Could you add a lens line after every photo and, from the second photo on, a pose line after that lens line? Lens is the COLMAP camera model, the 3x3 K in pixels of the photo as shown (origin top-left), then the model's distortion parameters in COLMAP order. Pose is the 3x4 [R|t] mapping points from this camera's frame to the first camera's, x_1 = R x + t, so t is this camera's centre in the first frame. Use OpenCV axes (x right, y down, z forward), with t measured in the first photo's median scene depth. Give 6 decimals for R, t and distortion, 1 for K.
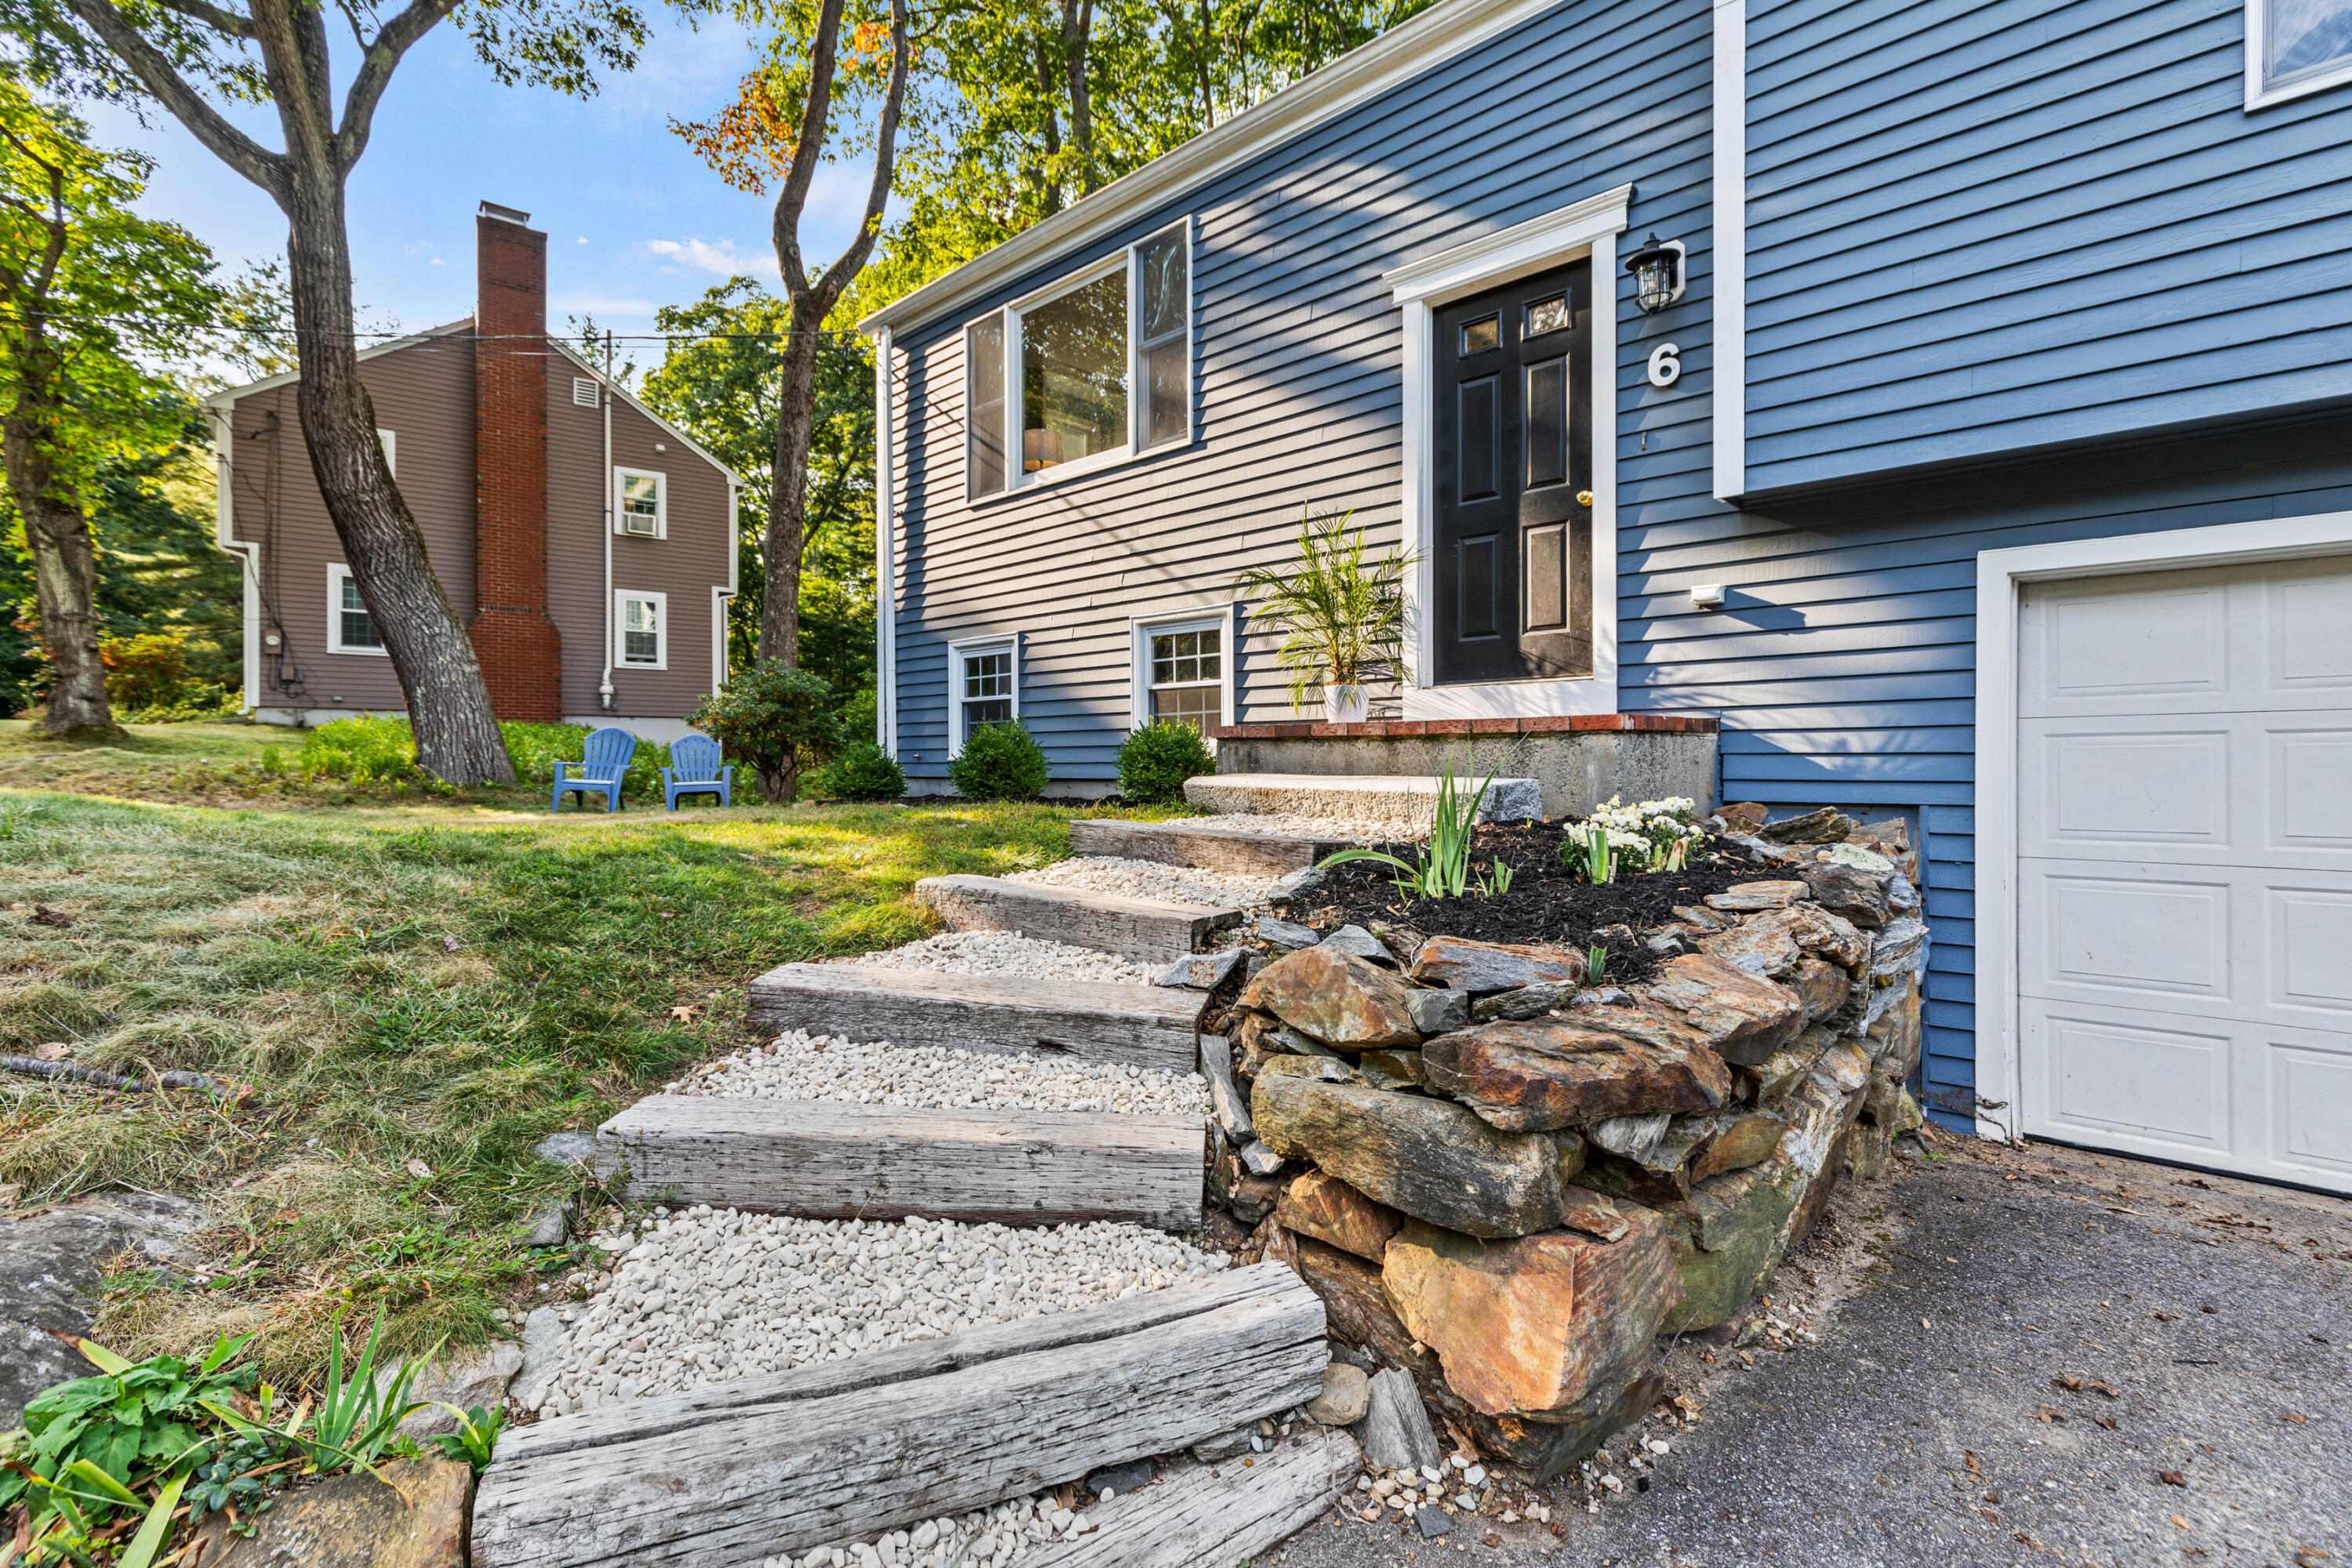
lens RADIAL K [[1079.1, 0, 1176.0], [0, 1079.1, 766.5], [0, 0, 1]] dist [0.014765, 0.000297]
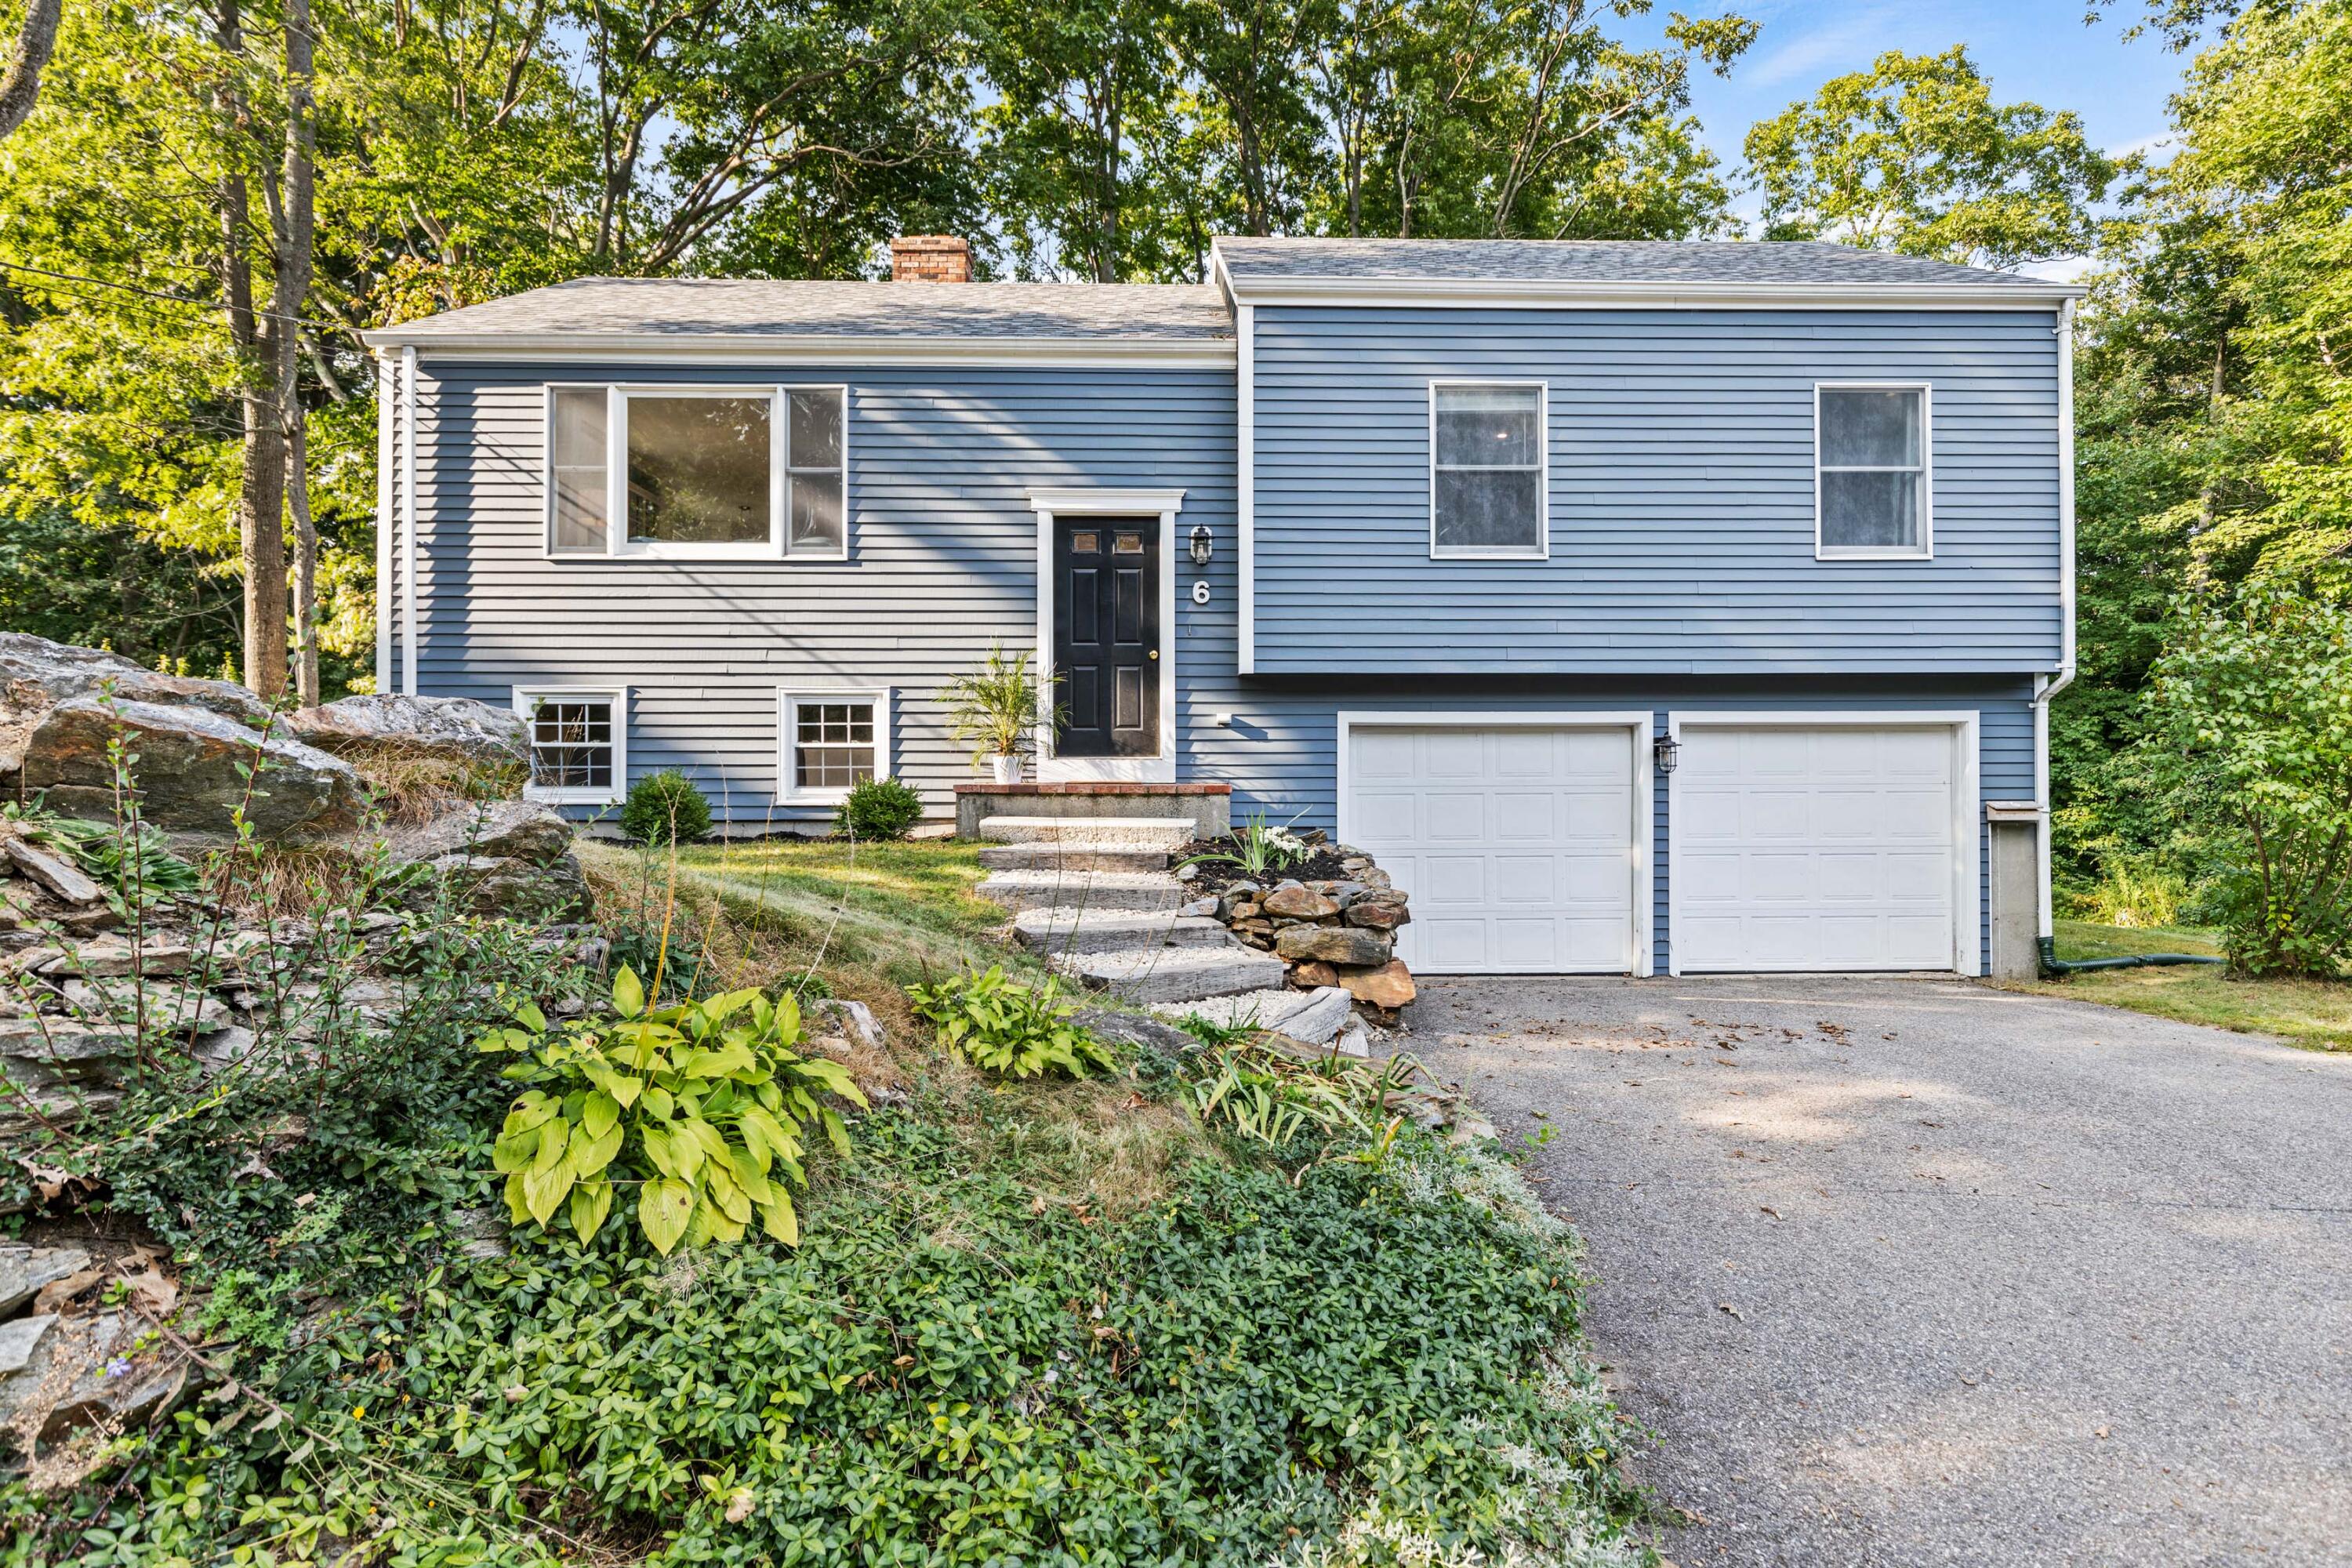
lens RADIAL K [[1204.3, 0, 1181.1], [0, 1204.3, 777.1], [0, 0, 1]] dist [-0.001111, 0.000106]
pose [[0.709828, 0.005736, 0.704352, -0.717784], [0.001489, 0.999952, -0.009643, -0.024328], [-0.704374, 0.007894, 0.709785, -0.303999]]
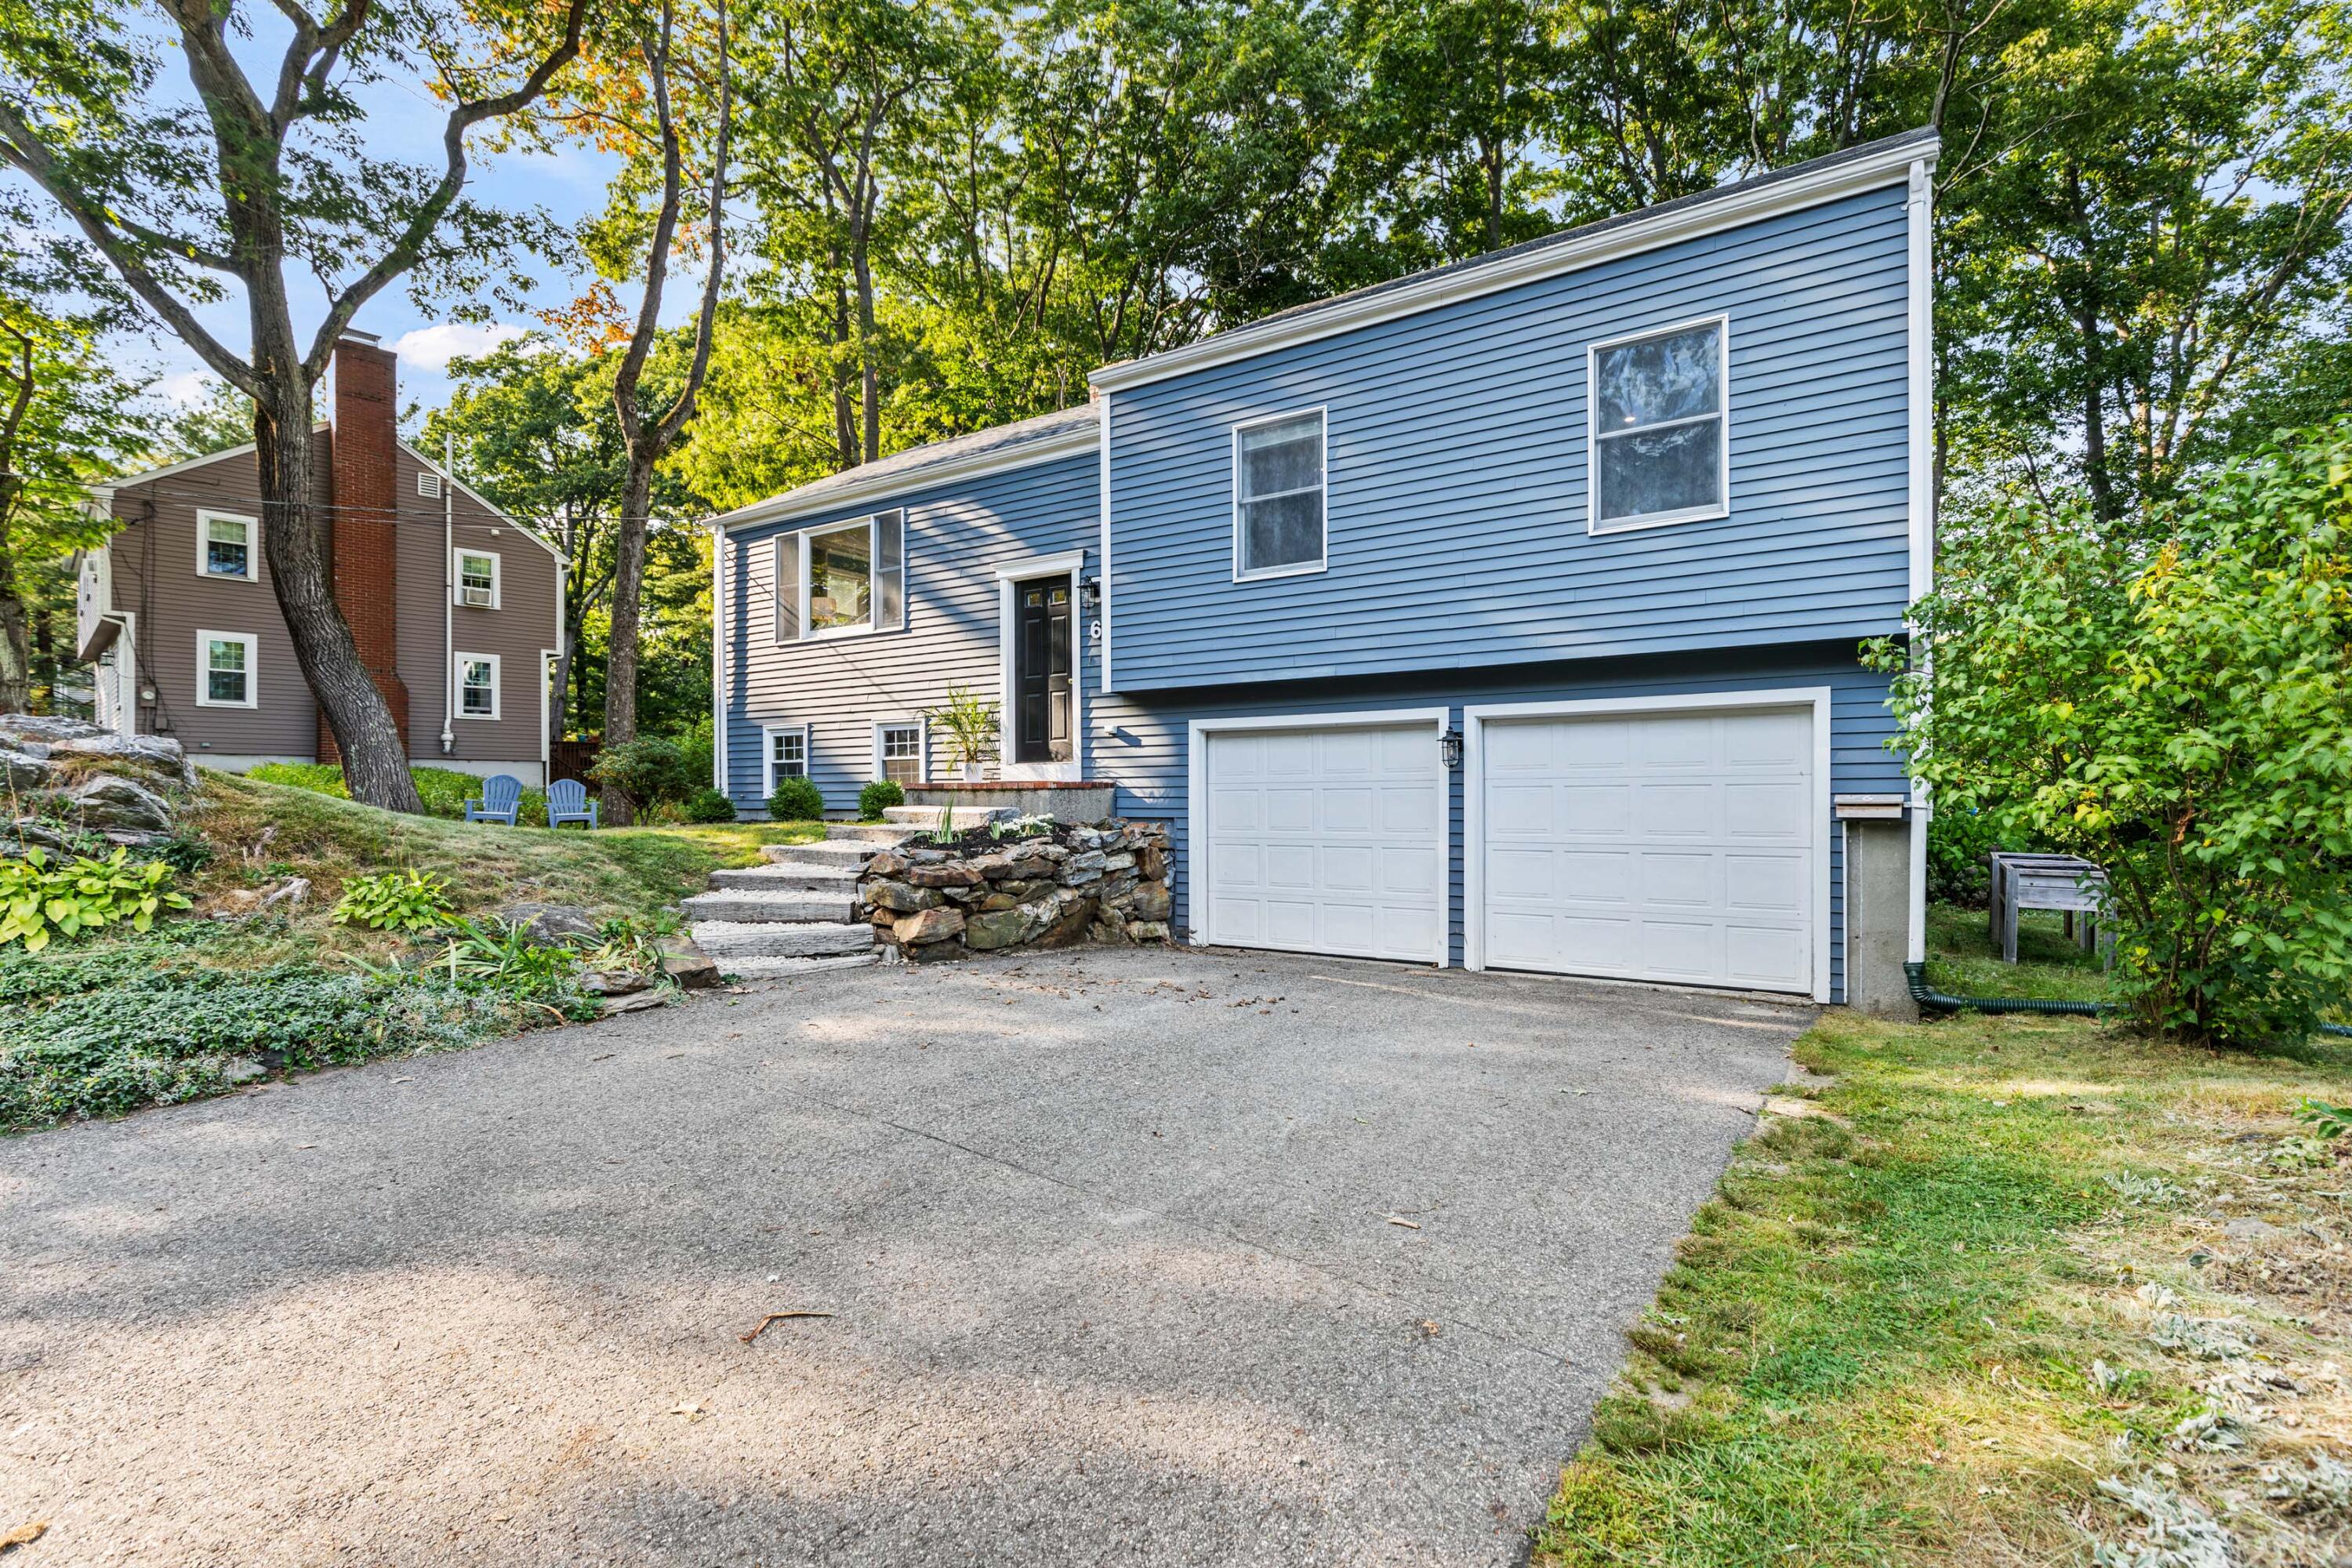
lens RADIAL K [[1079.1, 0, 1175.0], [0, 1079.1, 794.5], [0, 0, 1]] dist [0.014765, 0.000297]
pose [[0.984949, 0.000231, 0.172843, 0.153535], [0.000815, 0.999982, -0.005979, -0.002116], [-0.172841, 0.006030, 0.984931, -0.917913]]
